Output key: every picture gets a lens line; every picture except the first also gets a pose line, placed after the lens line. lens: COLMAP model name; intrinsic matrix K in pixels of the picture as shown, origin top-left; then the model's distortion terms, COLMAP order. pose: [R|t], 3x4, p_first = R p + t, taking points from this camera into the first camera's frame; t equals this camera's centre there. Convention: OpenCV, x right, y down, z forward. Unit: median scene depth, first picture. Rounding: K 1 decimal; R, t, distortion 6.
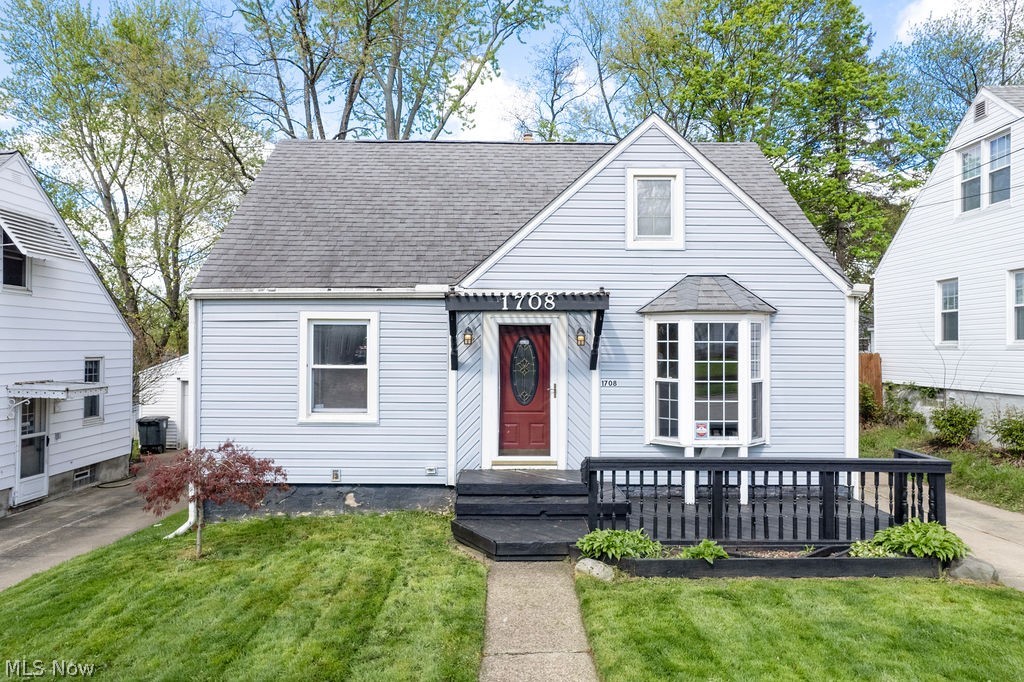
lens RADIAL K [[671.9, 0, 512.0], [0, 671.9, 341.0], [0, 0, 1]] dist [0.009524, 0.004164]
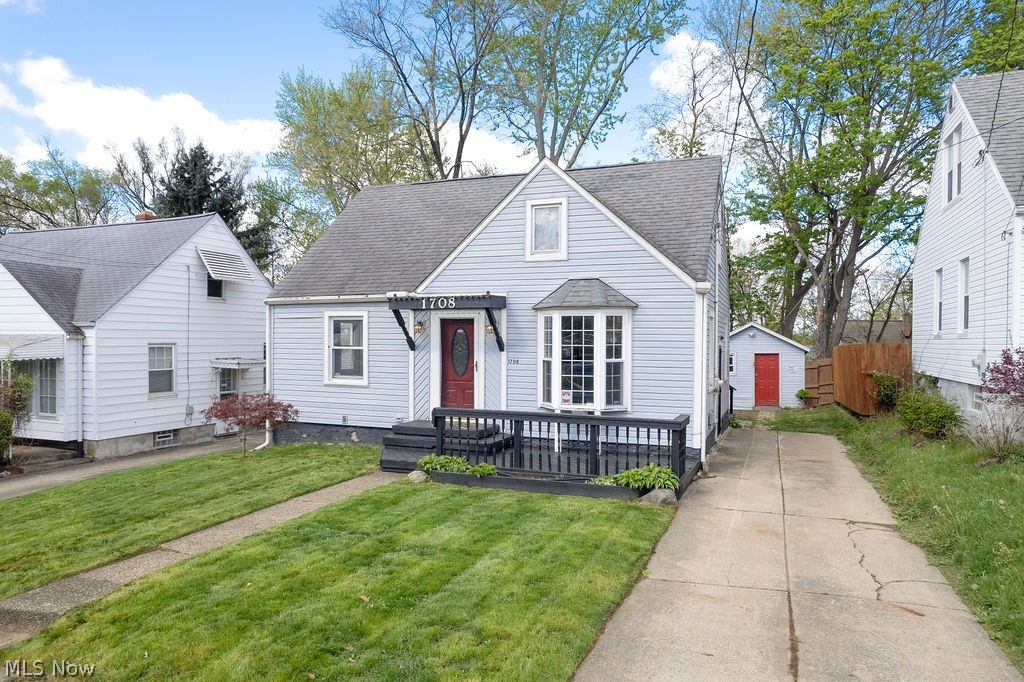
lens RADIAL K [[671.9, 0, 512.0], [0, 671.9, 341.0], [0, 0, 1]] dist [0.009524, 0.004164]
pose [[0.922912, 0.002421, -0.385004, 0.666649], [0.001405, 0.999952, 0.009656, 0.009041], [0.385010, -0.009453, 0.922864, -0.247236]]
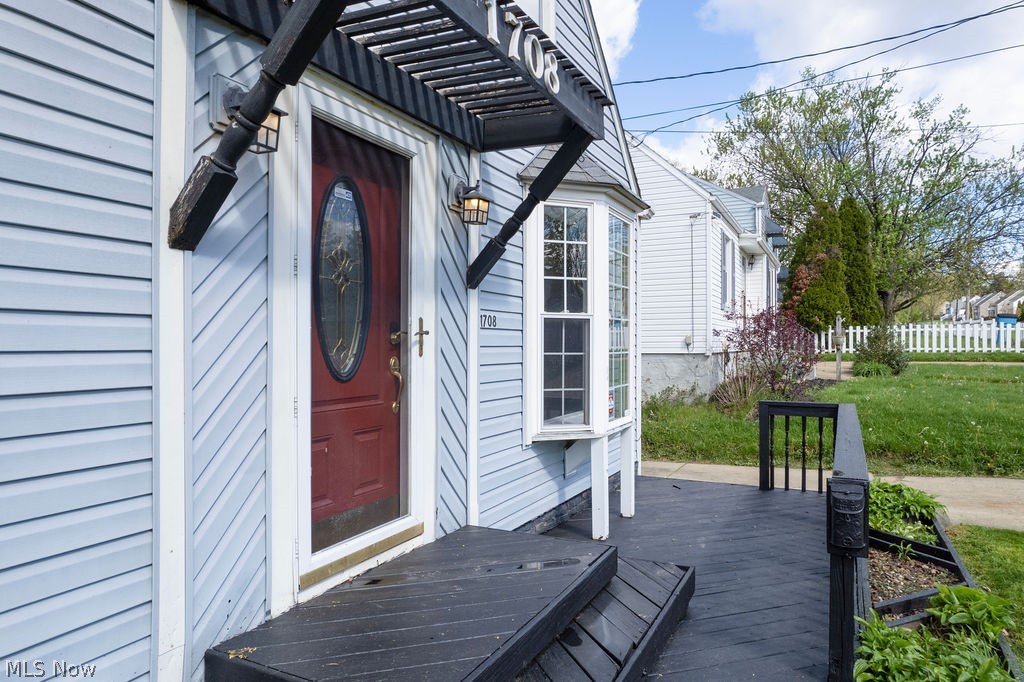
lens RADIAL K [[671.9, 0, 512.0], [0, 671.9, 341.0], [0, 0, 1]] dist [0.009524, 0.004164]
pose [[0.459180, -0.002146, 0.888341, -0.247177], [-0.012697, 0.999879, 0.008979, 0.072843], [-0.888253, -0.015403, 0.459097, 0.787892]]
